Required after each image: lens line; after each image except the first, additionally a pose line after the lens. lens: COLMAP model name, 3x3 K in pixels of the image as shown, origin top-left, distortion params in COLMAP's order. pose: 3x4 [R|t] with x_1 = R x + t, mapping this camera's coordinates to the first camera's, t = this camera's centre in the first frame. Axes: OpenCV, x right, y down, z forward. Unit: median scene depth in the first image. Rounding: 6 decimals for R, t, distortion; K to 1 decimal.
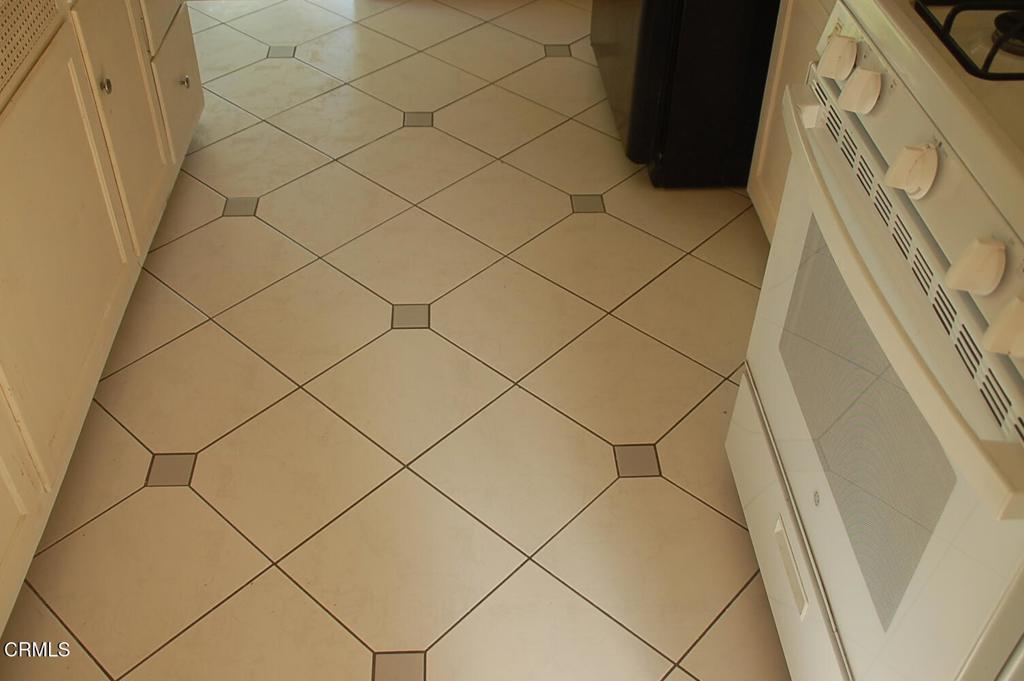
lens RADIAL K [[1022.3, 0, 512.0], [0, 1022.3, 340.5], [0, 0, 1]] dist [-0.053306, 0.029916]
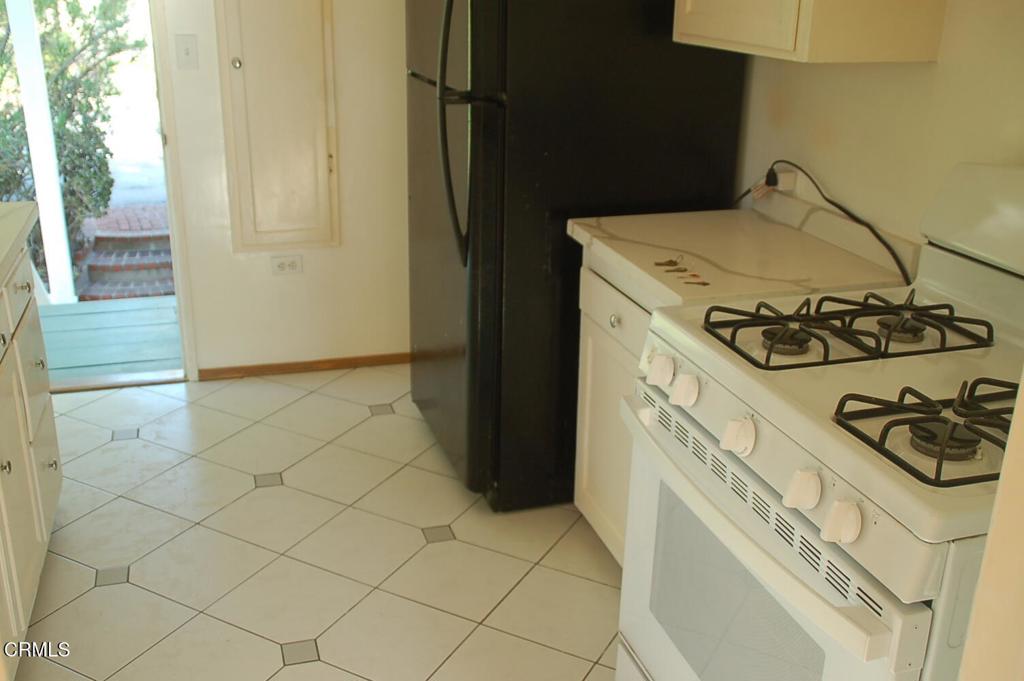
lens RADIAL K [[1016.1, 0, 512.0], [0, 1016.1, 340.5], [0, 0, 1]] dist [-0.038121, -0.005587]
pose [[0.969801, -0.081592, 0.229843, -0.088243], [0.156685, 0.930618, -0.330757, 0.050016], [-0.186909, 0.356782, 0.915299, -0.107359]]
